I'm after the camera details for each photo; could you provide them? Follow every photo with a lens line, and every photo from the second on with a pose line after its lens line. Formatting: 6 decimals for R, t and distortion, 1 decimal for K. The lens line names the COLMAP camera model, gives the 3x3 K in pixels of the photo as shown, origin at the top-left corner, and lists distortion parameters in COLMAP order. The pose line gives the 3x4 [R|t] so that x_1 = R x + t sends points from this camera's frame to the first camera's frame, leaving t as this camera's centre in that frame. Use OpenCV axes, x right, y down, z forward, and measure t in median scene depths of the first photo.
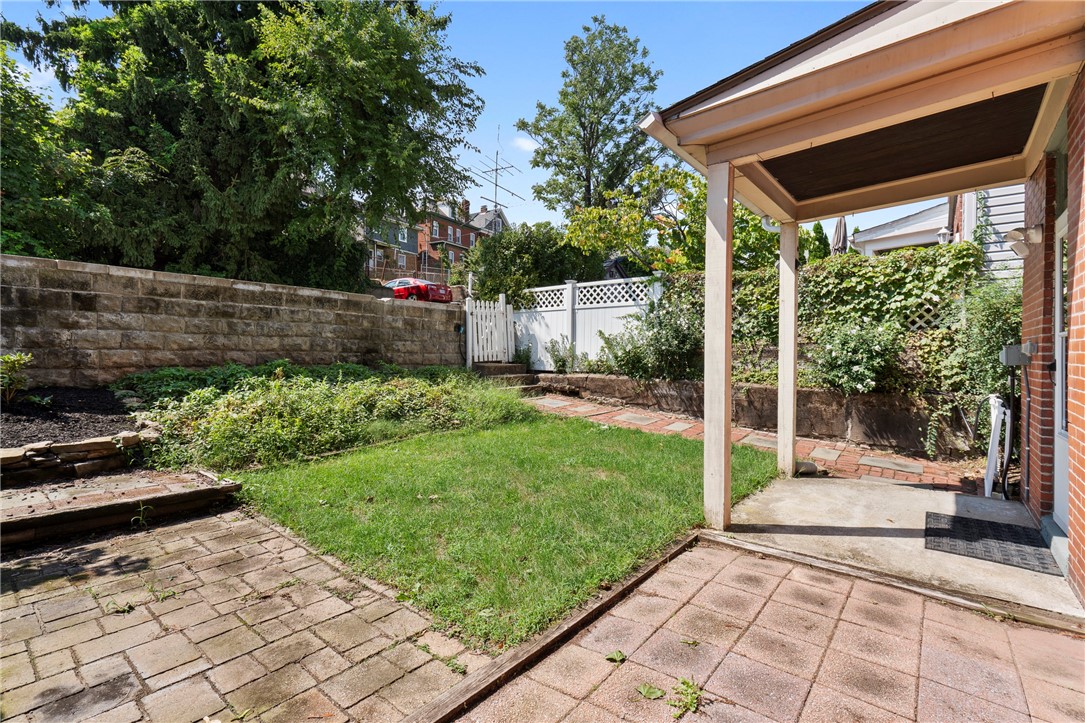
lens RADIAL K [[493.2, 0, 546.3], [0, 493.2, 350.4], [0, 0, 1]] dist [-0.001881, 0.000078]
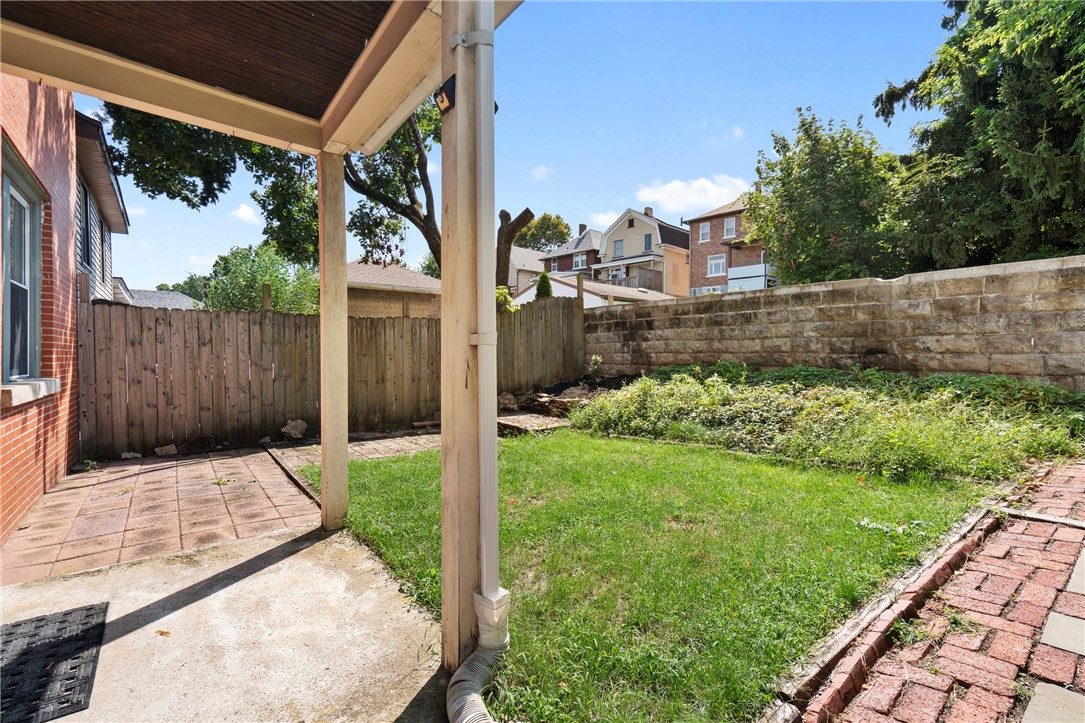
lens RADIAL K [[507.3, 0, 542.5], [0, 507.3, 361.5], [0, 0, 1]] dist [-0.000332, 0.000069]
pose [[-0.258102, 0.003474, -0.966112, 0.537049], [0.004076, 0.999989, 0.002506, 0.013178], [0.966109, -0.003291, -0.258113, 0.735131]]
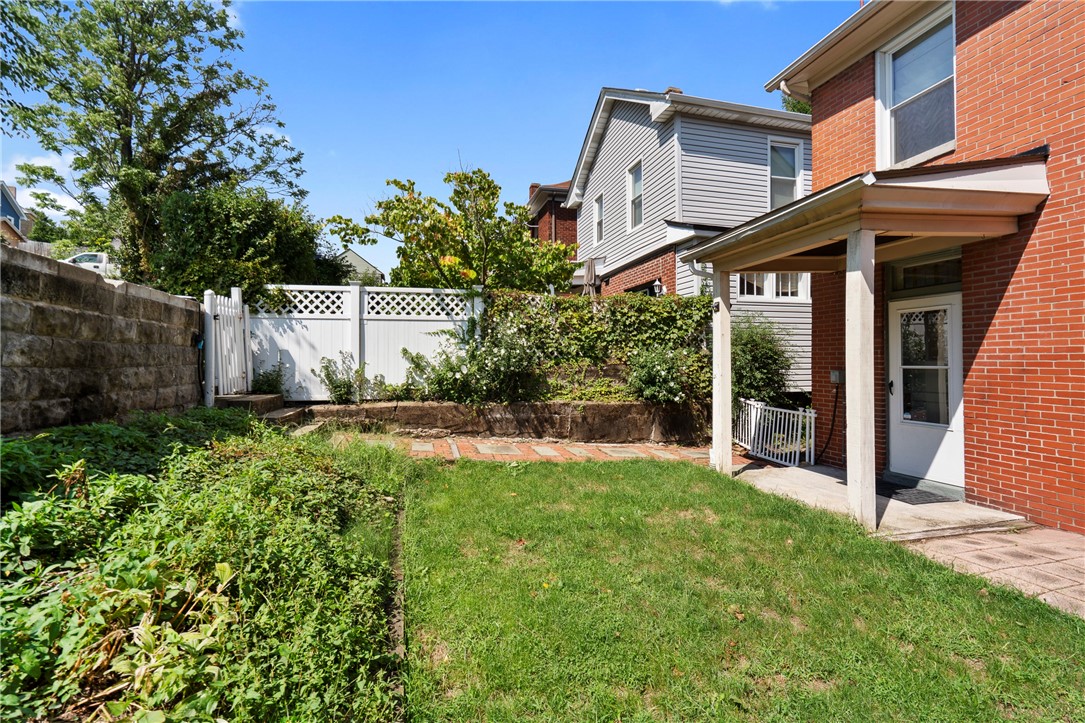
lens RADIAL K [[483.5, 0, 541.1], [0, 483.5, 353.9], [0, 0, 1]] dist [-0.003407, 0.000602]
pose [[0.610874, 0.002002, 0.791725, -0.469881], [0.003367, 0.999981, -0.005126, -0.030775], [-0.791720, 0.005798, 0.610856, 0.397481]]
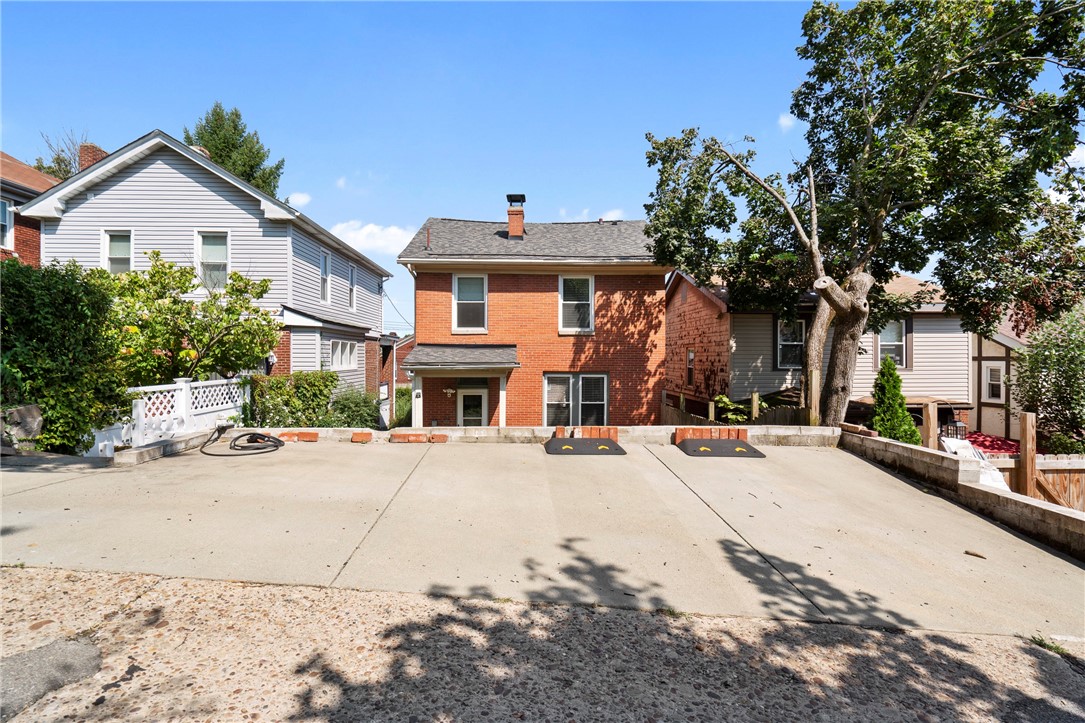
lens RADIAL K [[542.1, 0, 542.2], [0, 542.1, 357.8], [0, 0, 1]] dist [-0.002864, 0.001465]
pose [[-0.653408, -0.008977, 0.756953, -1.171084], [-0.007525, 0.999957, 0.005363, -0.229756], [-0.756969, -0.002192, -0.653447, 1.430563]]
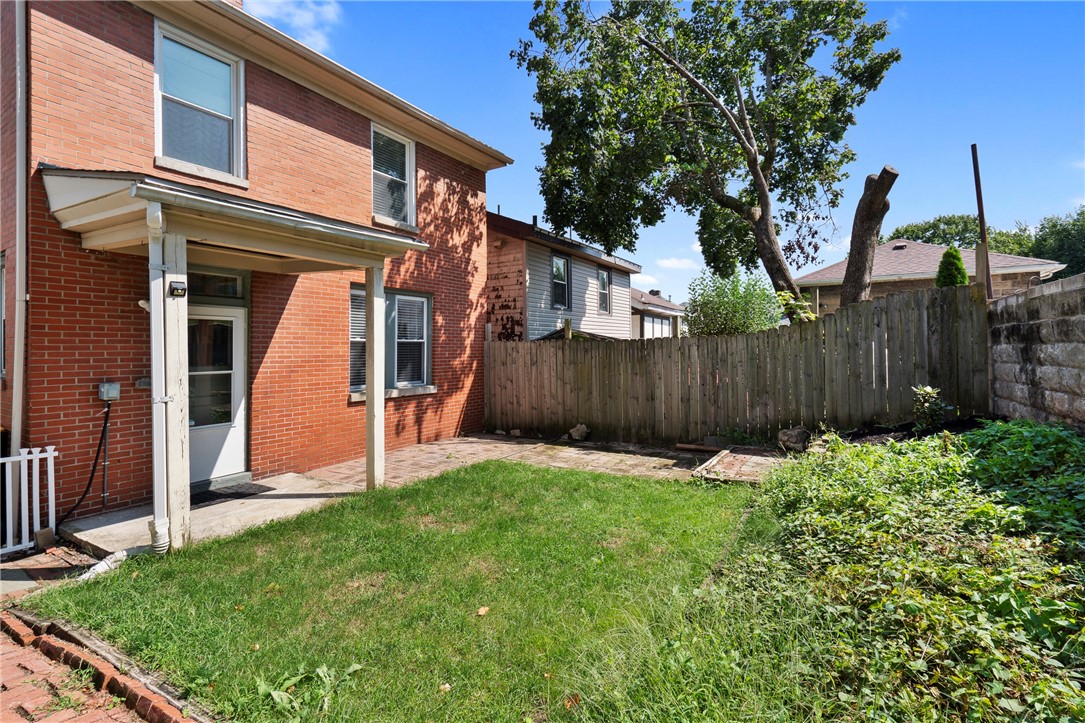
lens RADIAL K [[500.2, 0, 543.8], [0, 500.2, 350.8], [0, 0, 1]] dist [-0.002342, -0.000134]
pose [[-0.995179, 0.000445, -0.098076, -0.017025], [0.000638, 0.999998, -0.001929, -0.044743], [0.098075, -0.001983, -0.995177, 1.181149]]
